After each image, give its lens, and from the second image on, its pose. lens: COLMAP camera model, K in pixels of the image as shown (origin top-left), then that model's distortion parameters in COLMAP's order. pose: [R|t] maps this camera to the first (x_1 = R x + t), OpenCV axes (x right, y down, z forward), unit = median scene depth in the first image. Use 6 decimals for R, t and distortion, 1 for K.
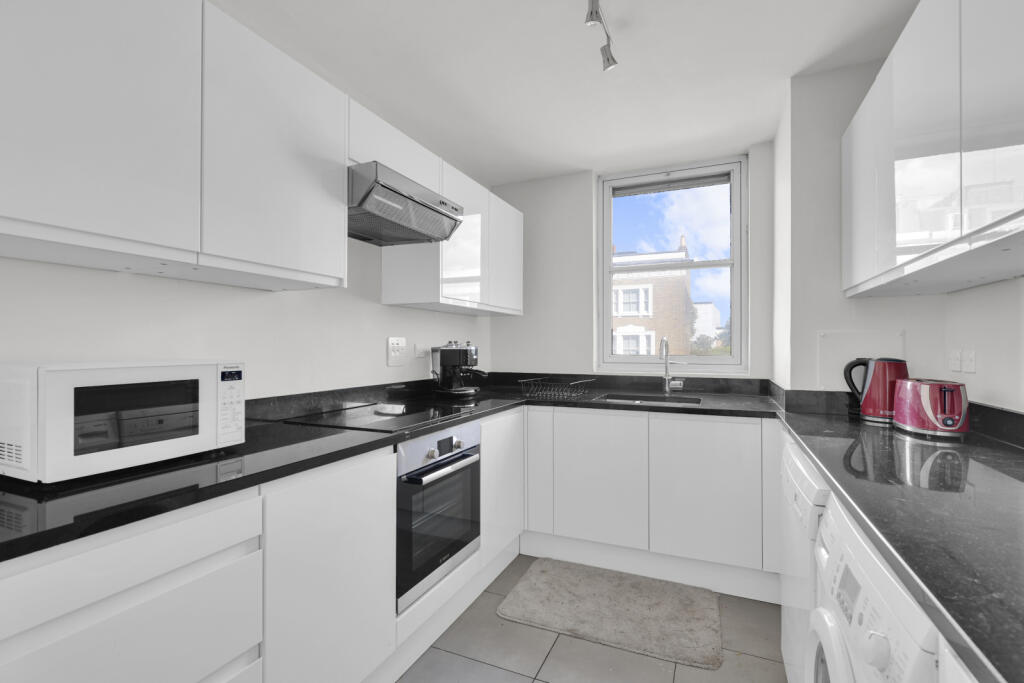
lens RADIAL K [[460.2, 0, 508.4], [0, 460.2, 344.6], [0, 0, 1]] dist [-0.005344, -0.000309]
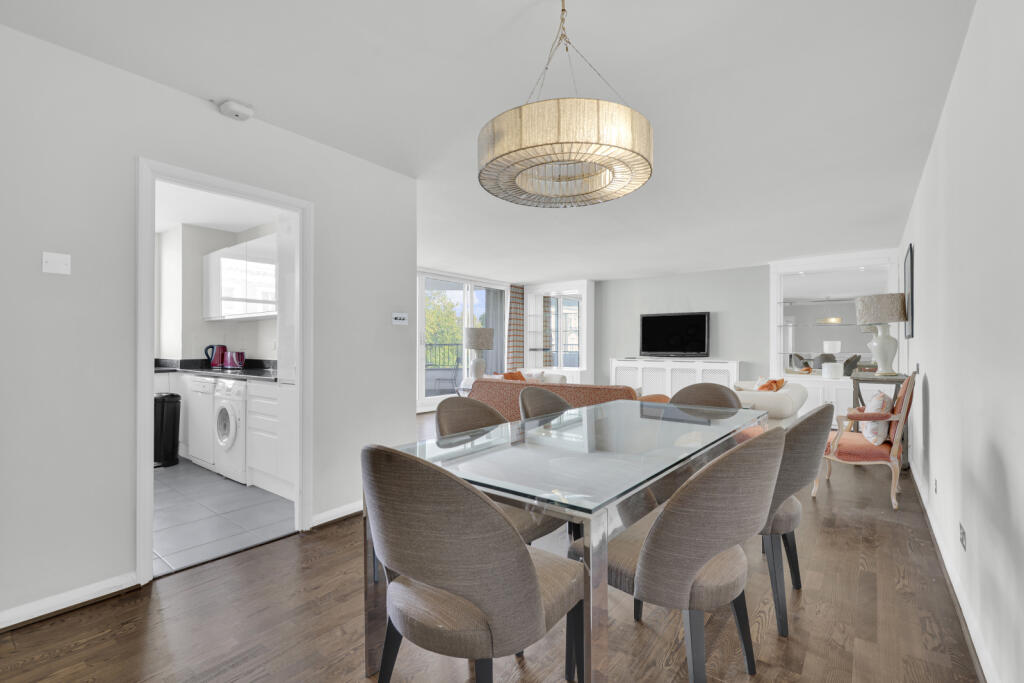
lens RADIAL K [[460.2, 0, 511.7], [0, 460.2, 341.9], [0, 0, 1]] dist [-0.005344, -0.000309]
pose [[0.235170, -0.006696, 0.971931, -1.427346], [-0.005223, 0.999953, 0.008153, -0.020201], [-0.971940, -0.006994, 0.235124, -1.333501]]
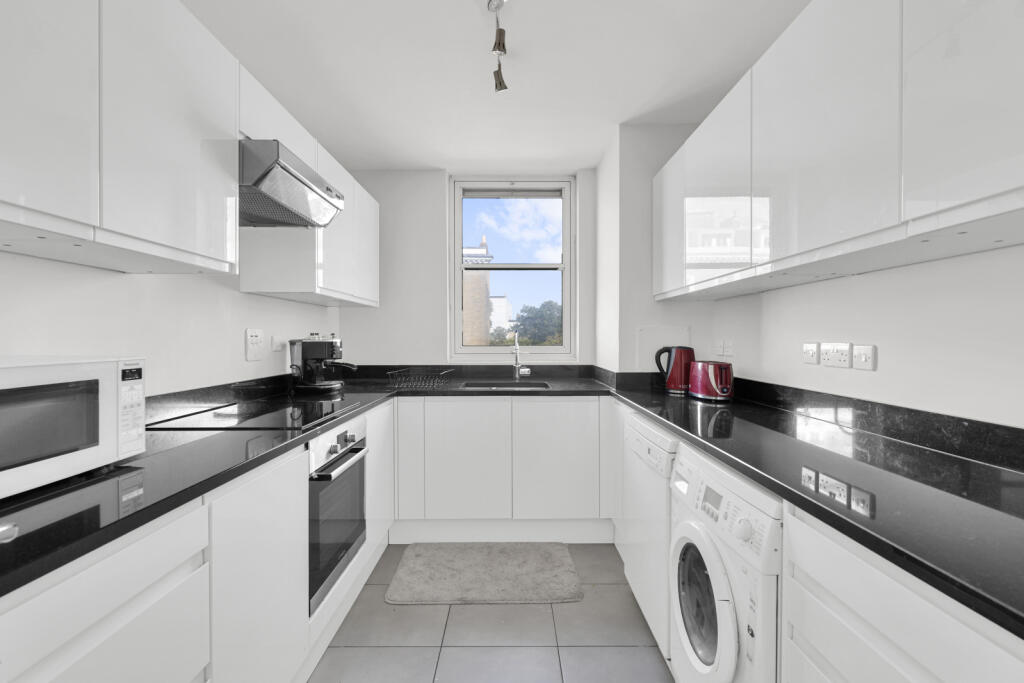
lens RADIAL K [[460.2, 0, 516.0], [0, 460.2, 339.8], [0, 0, 1]] dist [-0.005344, -0.000309]
pose [[0.910564, -0.003311, 0.413356, -0.191799], [-0.000165, 0.999965, 0.008375, -0.002241], [-0.413369, -0.007694, 0.910531, -0.041609]]
